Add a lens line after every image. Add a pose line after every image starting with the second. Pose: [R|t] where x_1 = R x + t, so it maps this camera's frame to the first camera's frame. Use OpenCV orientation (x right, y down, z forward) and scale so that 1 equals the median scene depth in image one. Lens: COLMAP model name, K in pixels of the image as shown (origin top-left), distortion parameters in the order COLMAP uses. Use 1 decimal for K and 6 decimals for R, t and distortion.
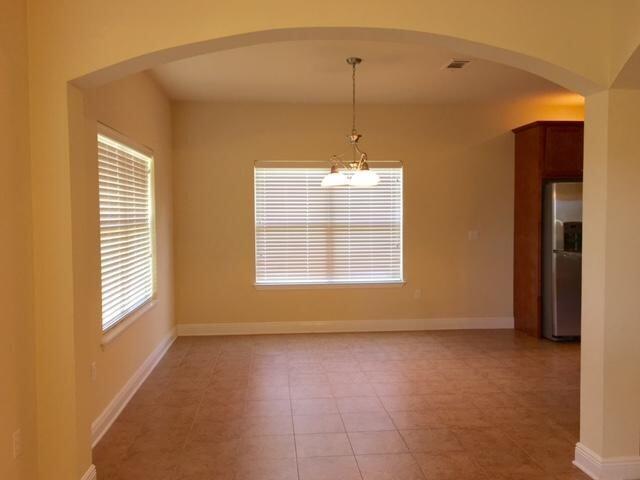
lens RADIAL K [[552.4, 0, 319.4], [0, 552.4, 238.7], [0, 0, 1]] dist [0.053402, -0.052242]
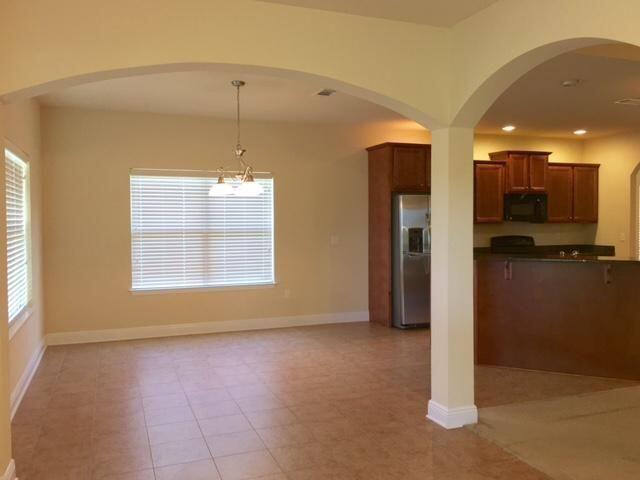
lens RADIAL K [[552.4, 0, 320.9], [0, 552.4, 233.3], [0, 0, 1]] dist [0.053402, -0.052242]
pose [[0.961690, -0.004611, 0.274100, -0.067596], [0.011355, 0.999670, -0.023023, 0.006715], [-0.273903, 0.025253, 0.961426, -0.087489]]
